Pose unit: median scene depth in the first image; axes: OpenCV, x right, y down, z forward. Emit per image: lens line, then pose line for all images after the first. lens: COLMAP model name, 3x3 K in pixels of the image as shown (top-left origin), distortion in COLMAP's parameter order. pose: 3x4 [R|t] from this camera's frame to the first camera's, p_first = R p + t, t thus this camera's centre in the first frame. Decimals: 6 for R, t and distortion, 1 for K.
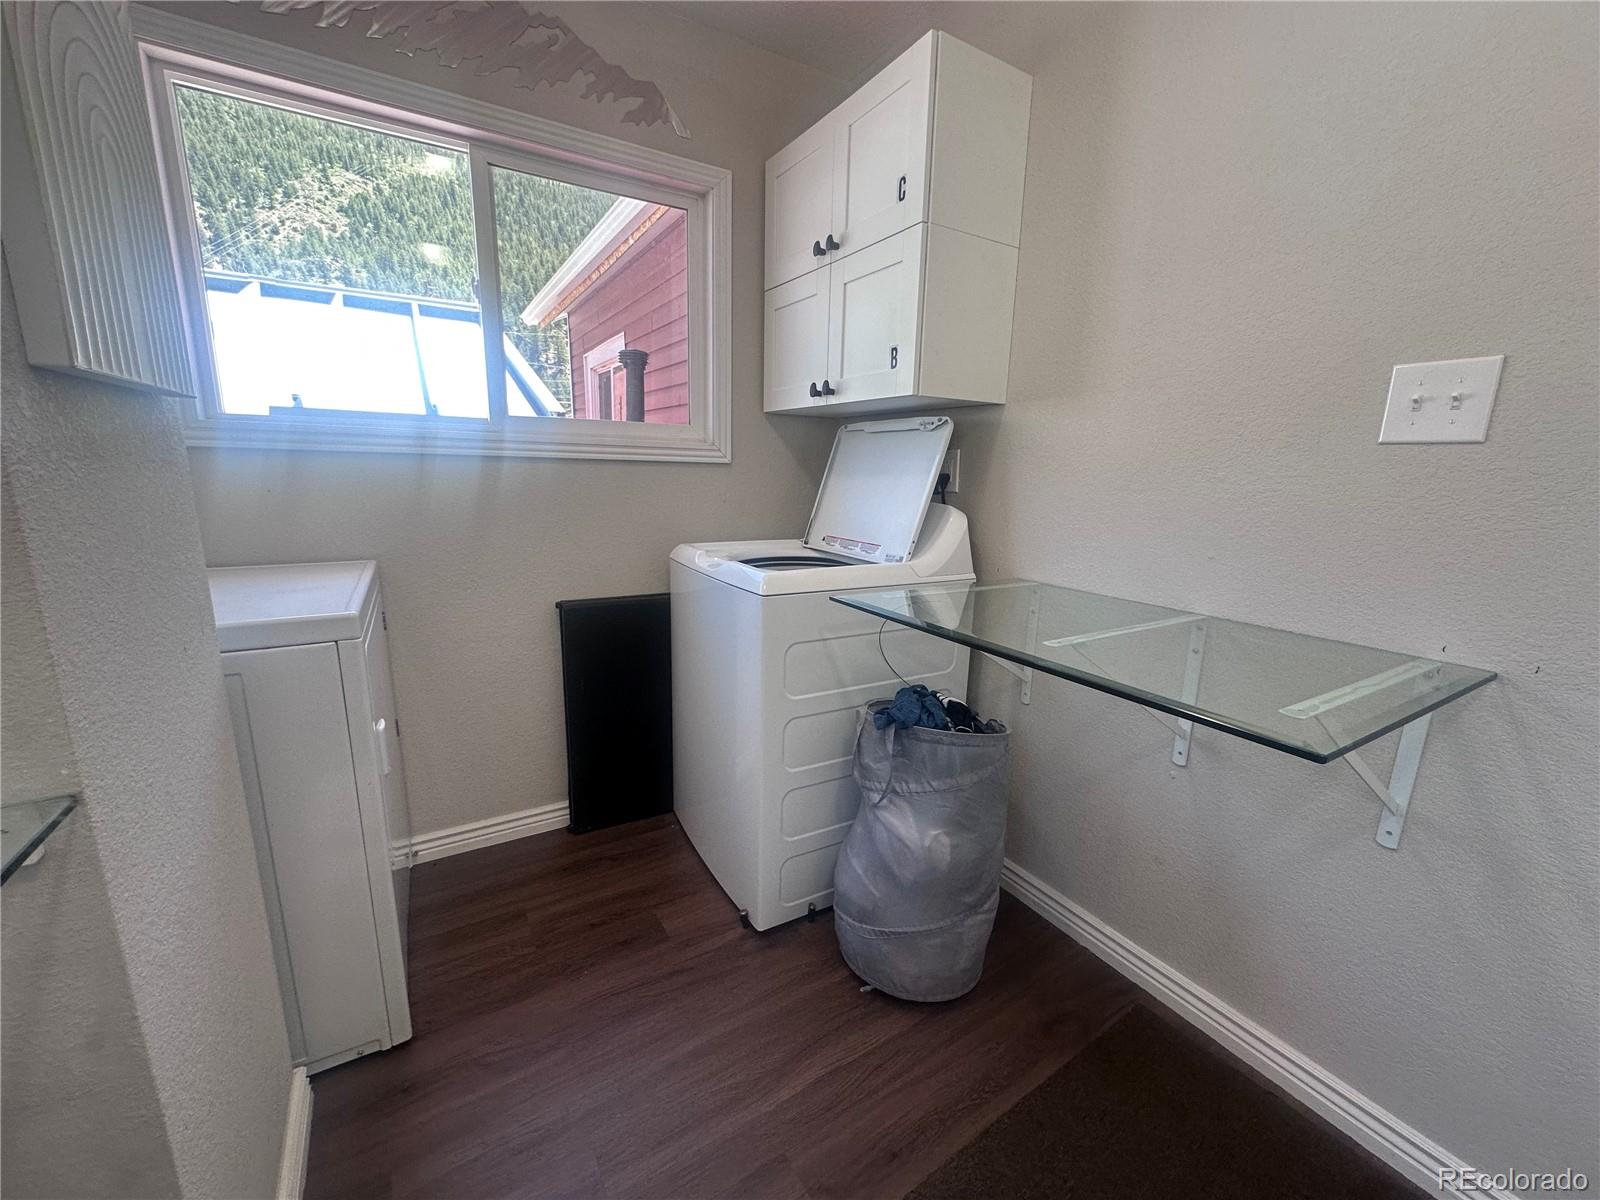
lens RADIAL K [[647.6, 0, 805.6], [0, 647.6, 603.6], [0, 0, 1]] dist [-0.003520, -0.000326]
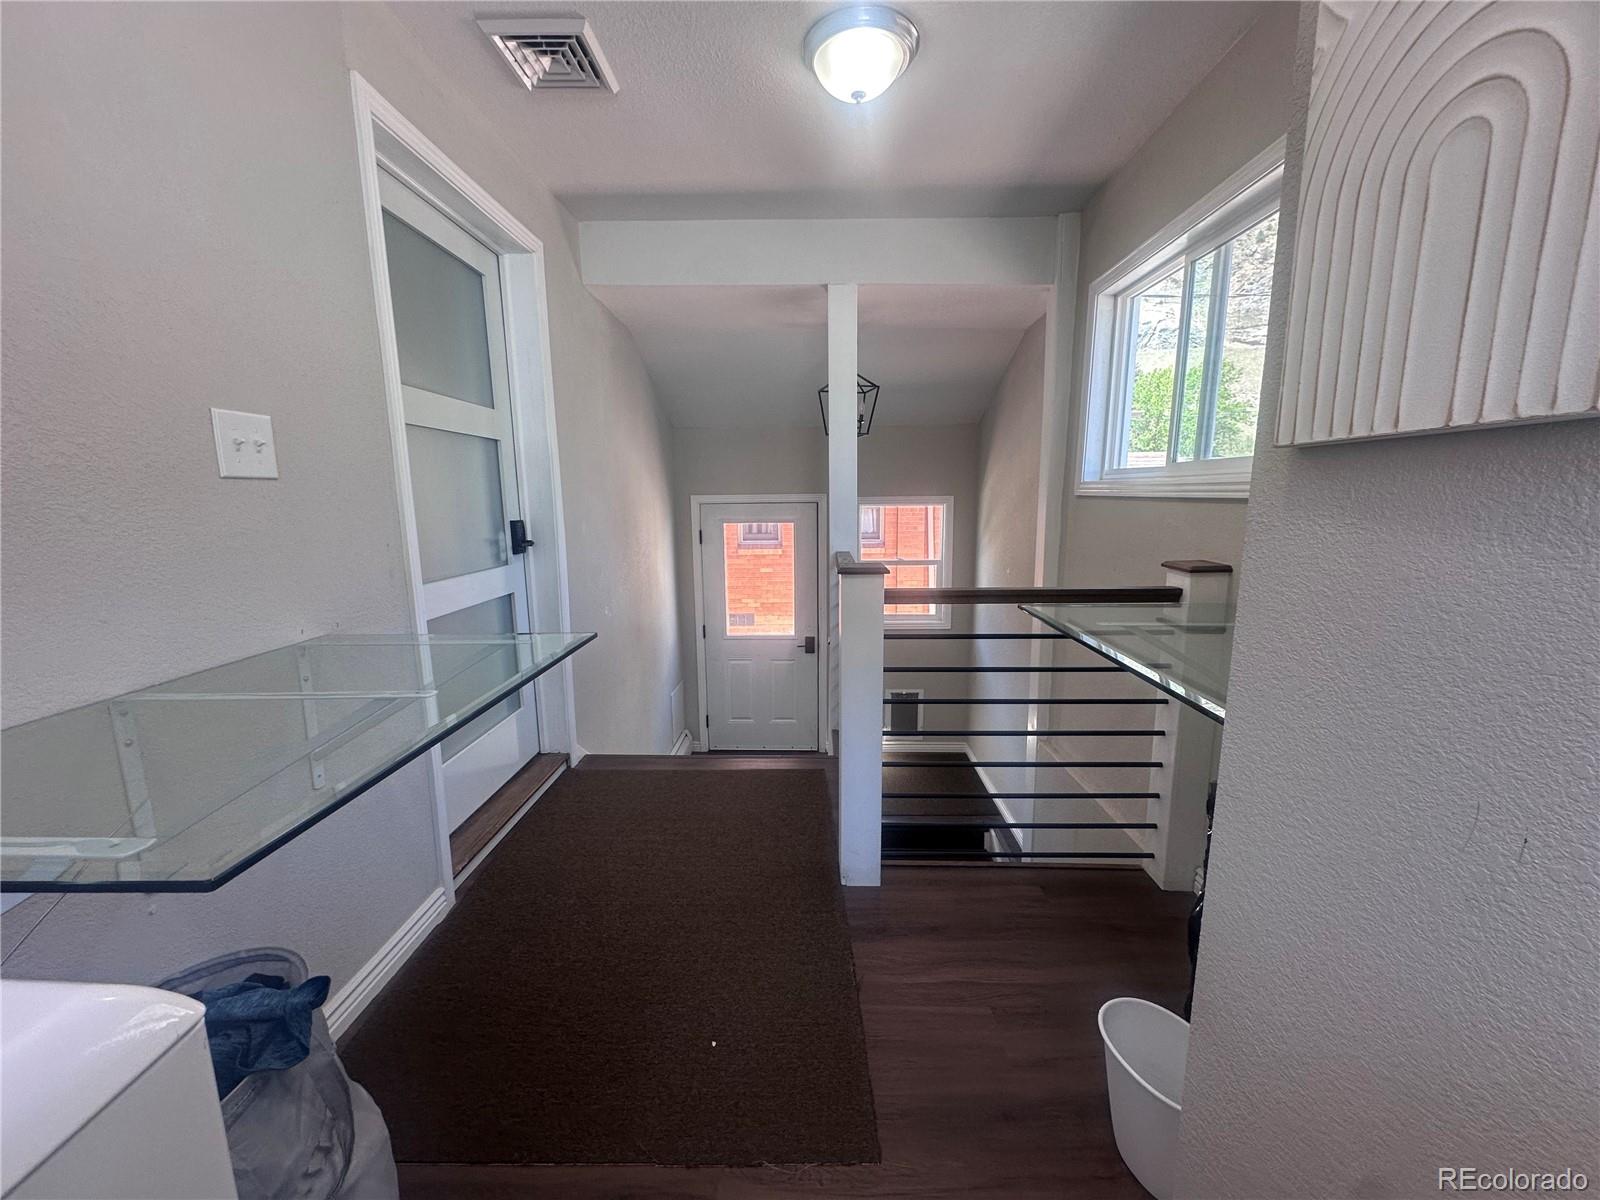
lens RADIAL K [[647.6, 0, 805.6], [0, 647.6, 603.6], [0, 0, 1]] dist [-0.003520, -0.000326]
pose [[-0.847006, -0.107865, 0.520524, -0.615326], [0.096666, 0.931617, 0.350349, -0.367186], [-0.522720, 0.347065, -0.778659, 1.540360]]
